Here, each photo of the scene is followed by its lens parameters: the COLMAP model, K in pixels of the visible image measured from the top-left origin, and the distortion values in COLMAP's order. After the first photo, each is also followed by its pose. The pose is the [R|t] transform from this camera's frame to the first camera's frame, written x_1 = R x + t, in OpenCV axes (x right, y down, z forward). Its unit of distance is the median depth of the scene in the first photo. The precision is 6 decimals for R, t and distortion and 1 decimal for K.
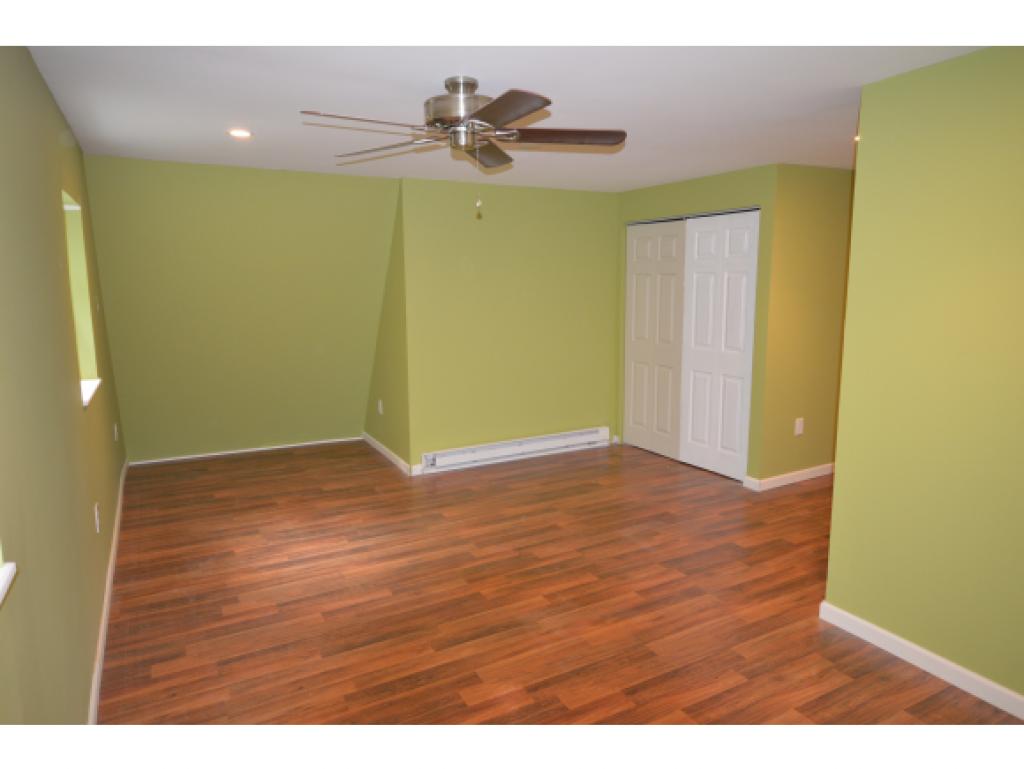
lens RADIAL K [[639.9, 0, 514.8], [0, 639.9, 382.4], [0, 0, 1]] dist [0.036695, -0.000986]
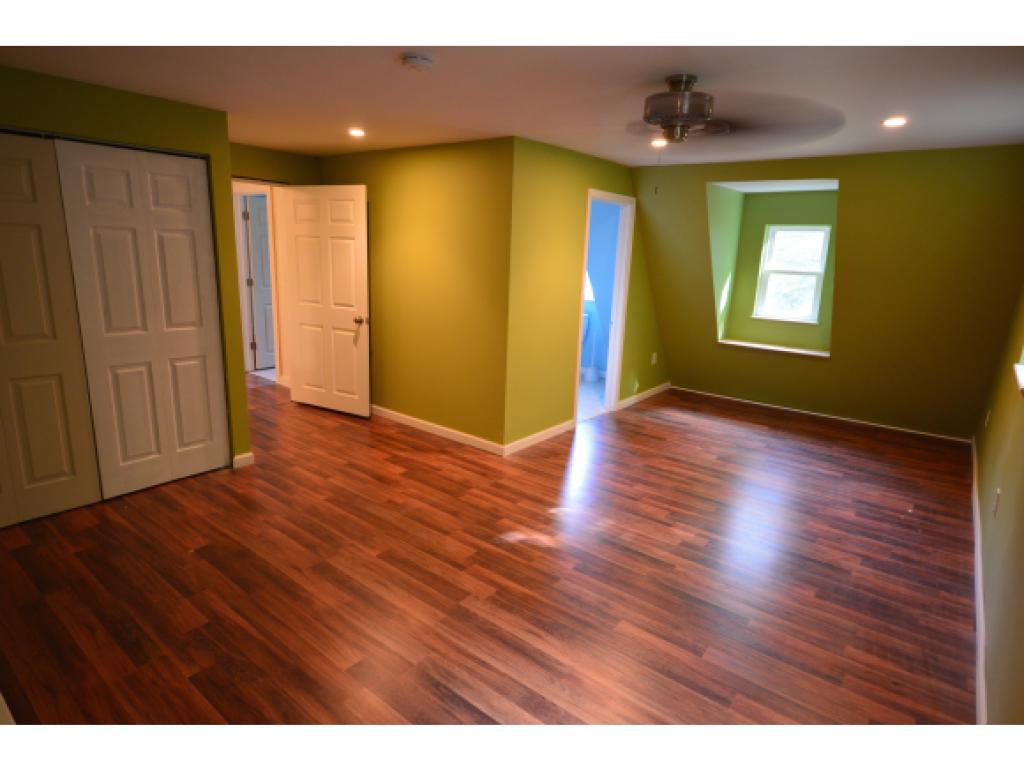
lens RADIAL K [[569.2, 0, 514.7], [0, 569.2, 381.2], [0, 0, 1]] dist [0.008753, 0.003162]
pose [[-0.380190, -0.211269, 0.900456, -0.673351], [0.113659, 0.955511, 0.272176, -0.180697], [-0.917898, 0.205823, -0.339264, 1.176038]]
